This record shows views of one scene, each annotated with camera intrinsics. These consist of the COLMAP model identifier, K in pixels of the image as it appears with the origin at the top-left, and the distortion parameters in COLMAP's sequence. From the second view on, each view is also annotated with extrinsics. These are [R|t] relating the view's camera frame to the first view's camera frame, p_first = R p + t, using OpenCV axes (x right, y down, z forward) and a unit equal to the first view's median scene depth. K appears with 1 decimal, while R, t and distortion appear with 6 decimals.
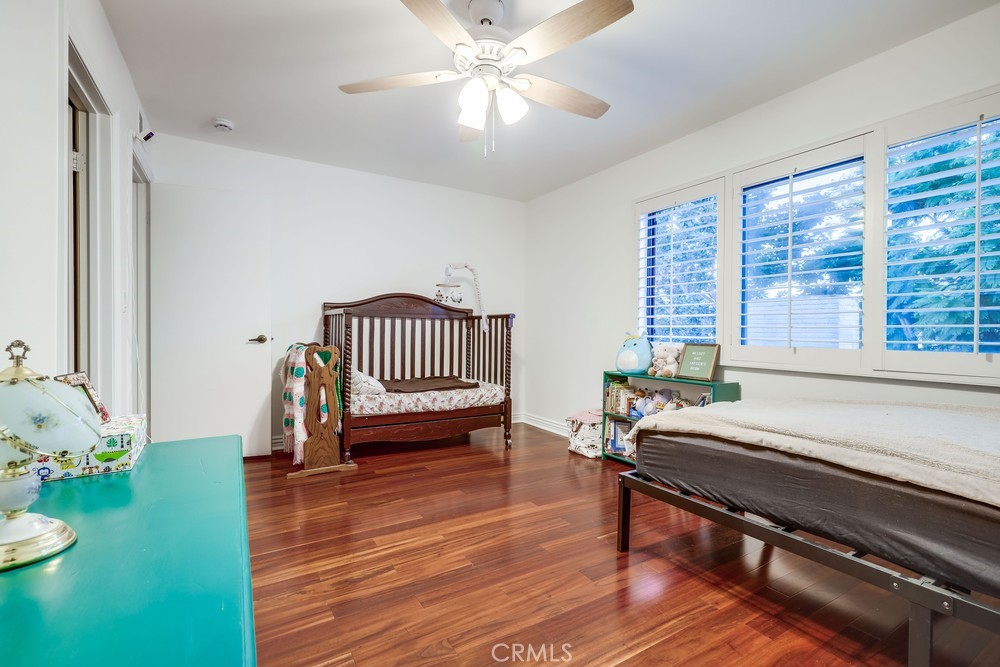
lens RADIAL K [[443.8, 0, 493.1], [0, 443.8, 331.4], [0, 0, 1]] dist [-0.001645, 0.000654]
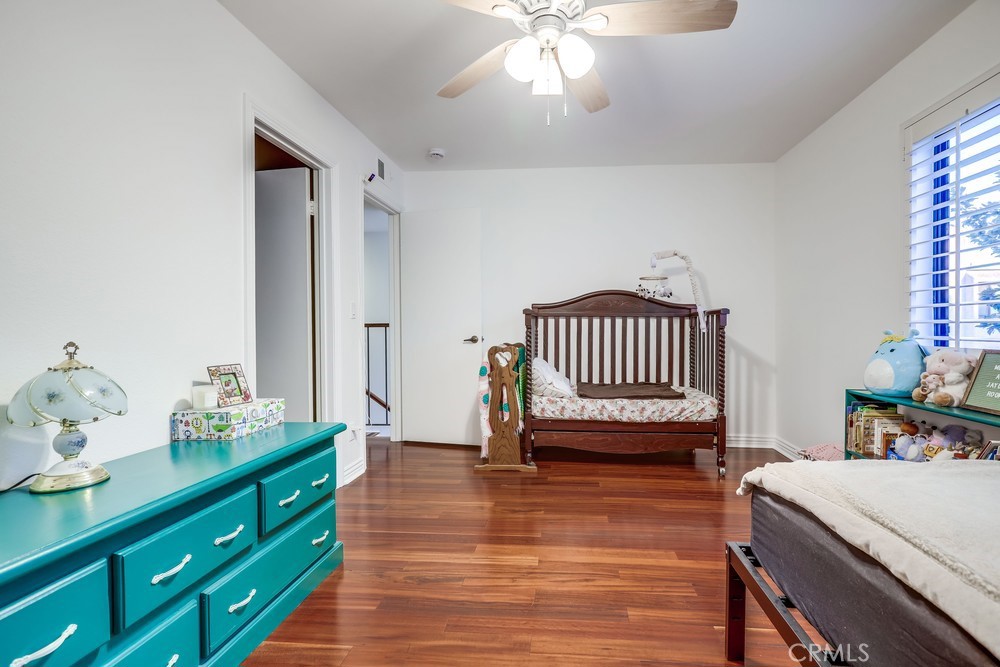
lens RADIAL K [[459.2, 0, 513.8], [0, 459.2, 331.0], [0, 0, 1]] dist [-0.005799, 0.000221]
pose [[0.816469, -0.007031, -0.577347, 0.242467], [0.007194, 0.999972, -0.002004, -0.000719], [0.577345, -0.002517, 0.816497, 0.140776]]
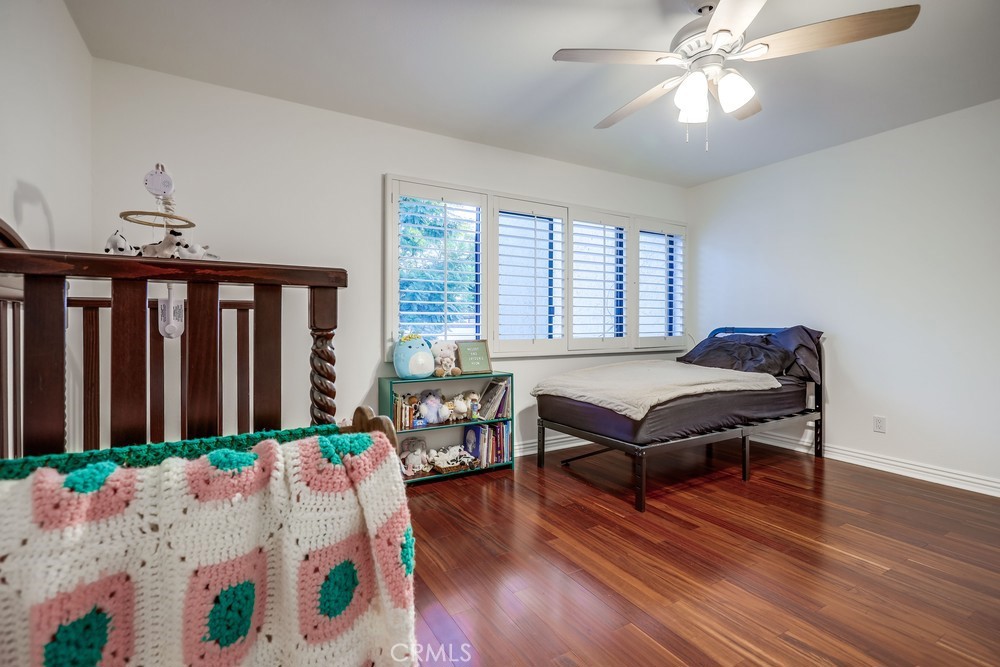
lens RADIAL K [[463.5, 0, 488.0], [0, 463.5, 322.1], [0, 0, 1]] dist [-0.000055, 0.000364]
pose [[0.020148, -0.012420, 0.999720, -0.572211], [0.004805, 0.999912, 0.012325, -0.025483], [-0.999785, 0.004556, 0.020206, 0.809457]]
